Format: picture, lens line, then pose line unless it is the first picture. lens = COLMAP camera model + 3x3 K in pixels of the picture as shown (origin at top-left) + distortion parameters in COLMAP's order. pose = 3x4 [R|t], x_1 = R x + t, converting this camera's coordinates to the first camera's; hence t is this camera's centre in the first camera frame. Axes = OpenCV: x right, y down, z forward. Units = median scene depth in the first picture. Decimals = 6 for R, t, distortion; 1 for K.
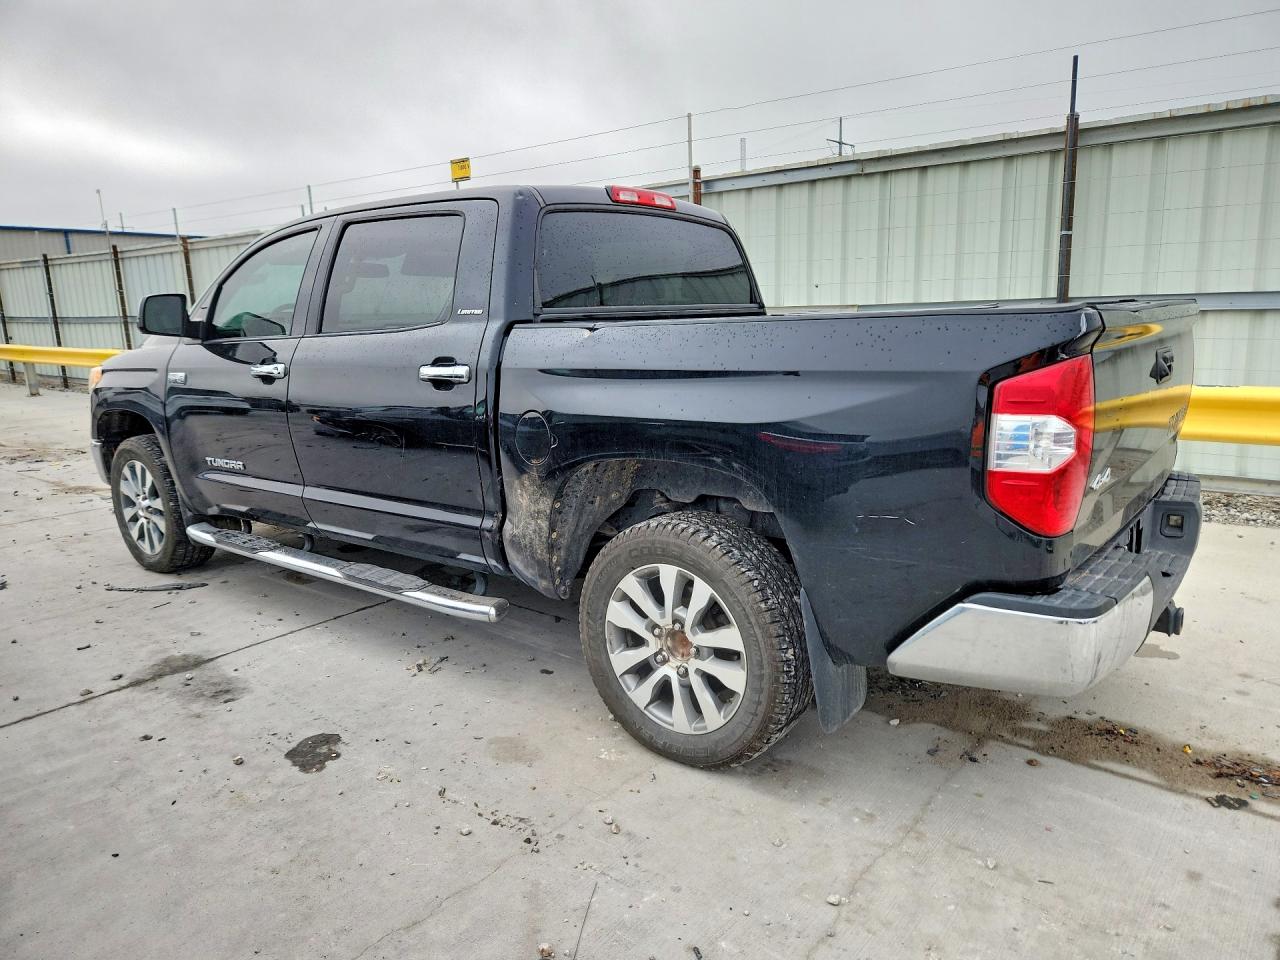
lens RADIAL K [[882.8, 0, 640.0], [0, 882.8, 480.0], [0, 0, 1]] dist [0.081586, -0.073995]
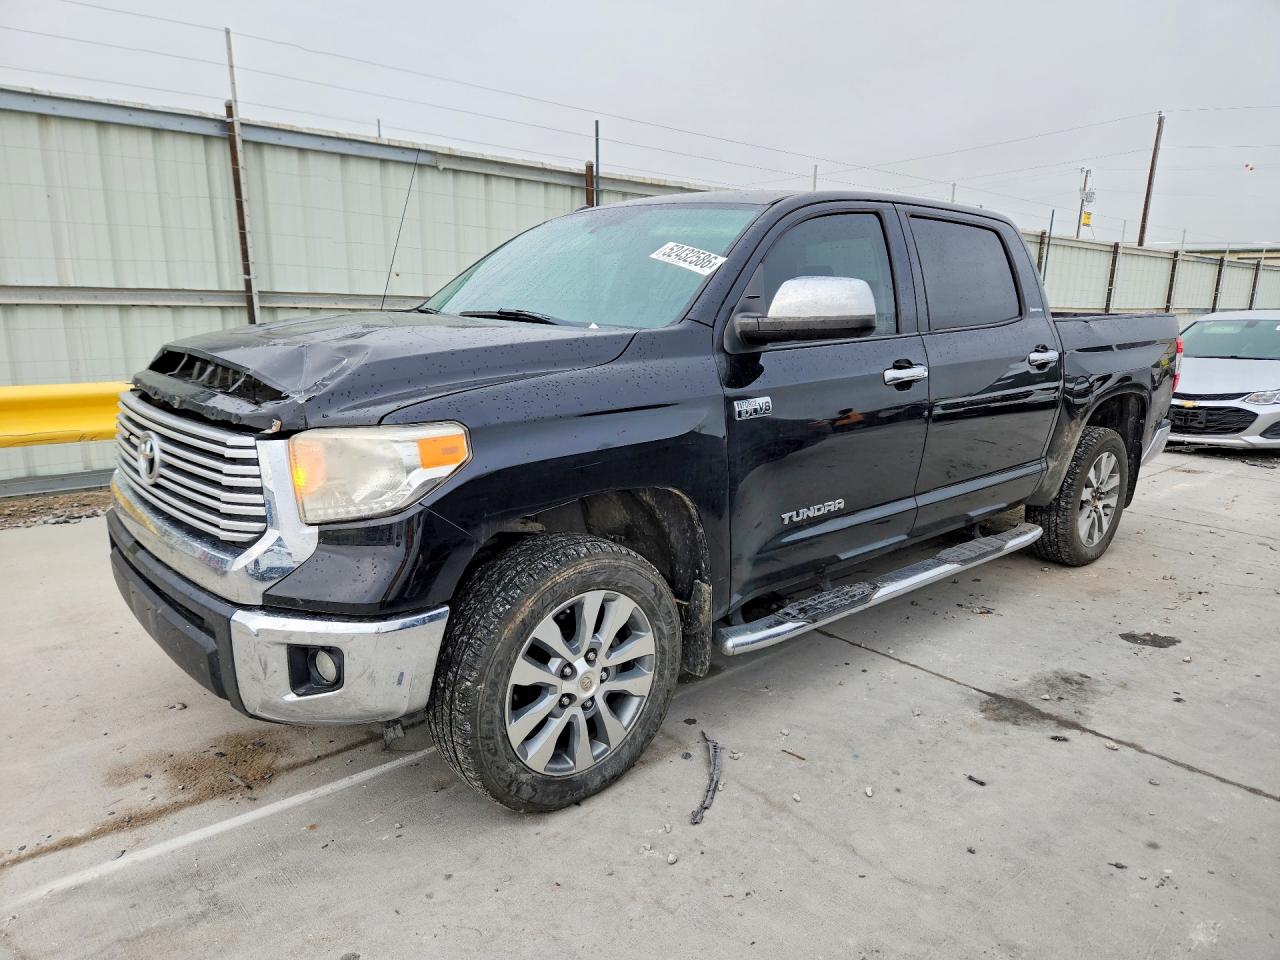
lens RADIAL K [[882.8, 0, 640.0], [0, 882.8, 480.0], [0, 0, 1]] dist [0.081586, -0.073995]
pose [[0.144015, -0.177792, 0.973473, -1.444542], [0.162729, 0.974591, 0.153922, -0.217781], [-0.976104, 0.136246, 0.169287, 1.231162]]
